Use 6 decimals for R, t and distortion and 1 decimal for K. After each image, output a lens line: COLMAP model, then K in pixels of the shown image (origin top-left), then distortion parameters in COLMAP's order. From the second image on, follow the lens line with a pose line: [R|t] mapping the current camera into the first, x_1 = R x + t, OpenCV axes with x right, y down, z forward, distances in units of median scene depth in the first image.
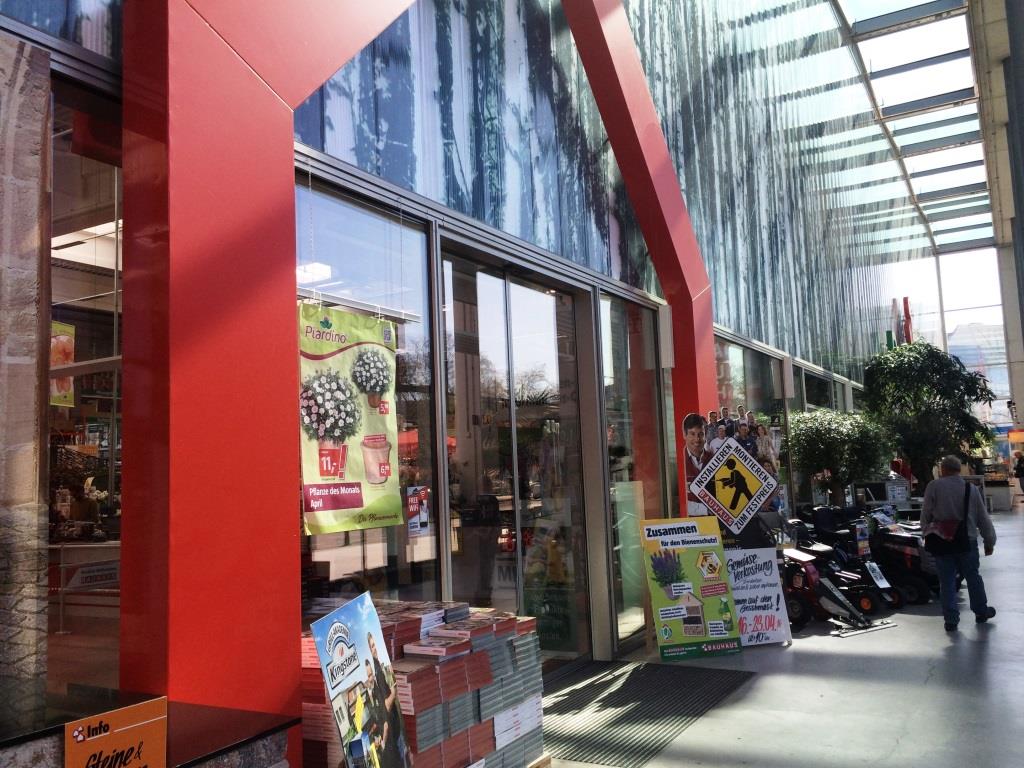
lens RADIAL K [[872.3, 0, 512.9], [0, 872.3, 386.0], [0, 0, 1]] dist [-0.004667, -0.004259]
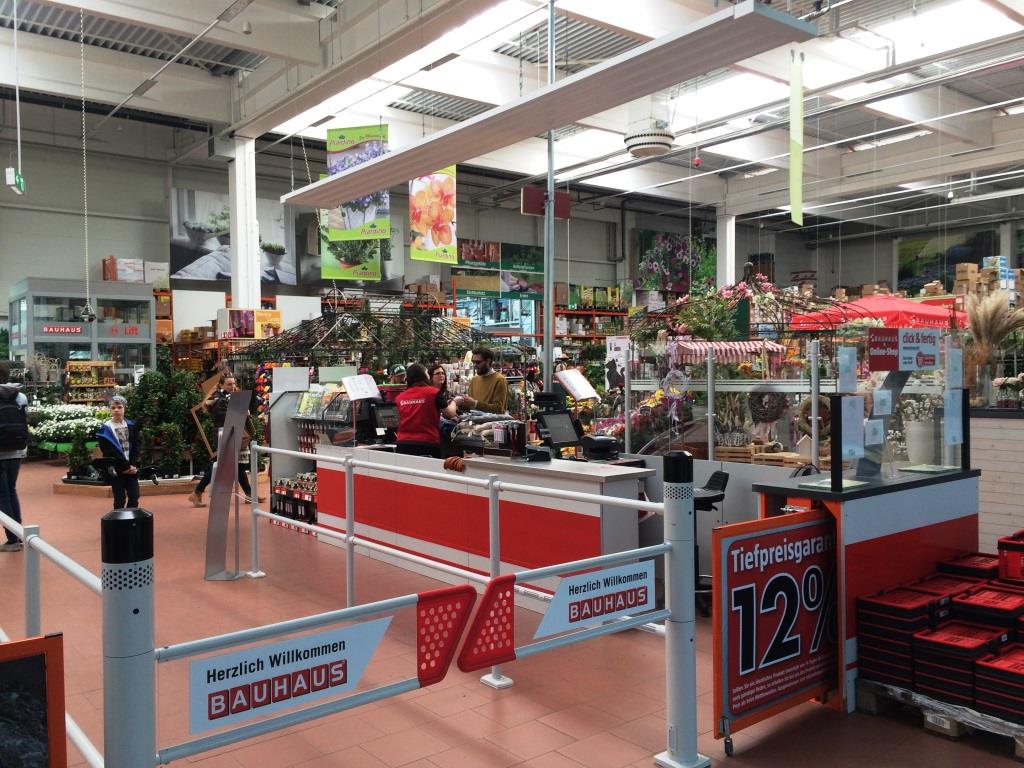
lens RADIAL K [[872.3, 0, 512.0], [0, 872.3, 384.8], [0, 0, 1]] dist [-0.004667, -0.004259]
pose [[0.927844, 0.029143, -0.371829, -0.186148], [0.021378, 0.991148, 0.131029, 0.040231], [0.372356, -0.129524, 0.919007, 0.324368]]
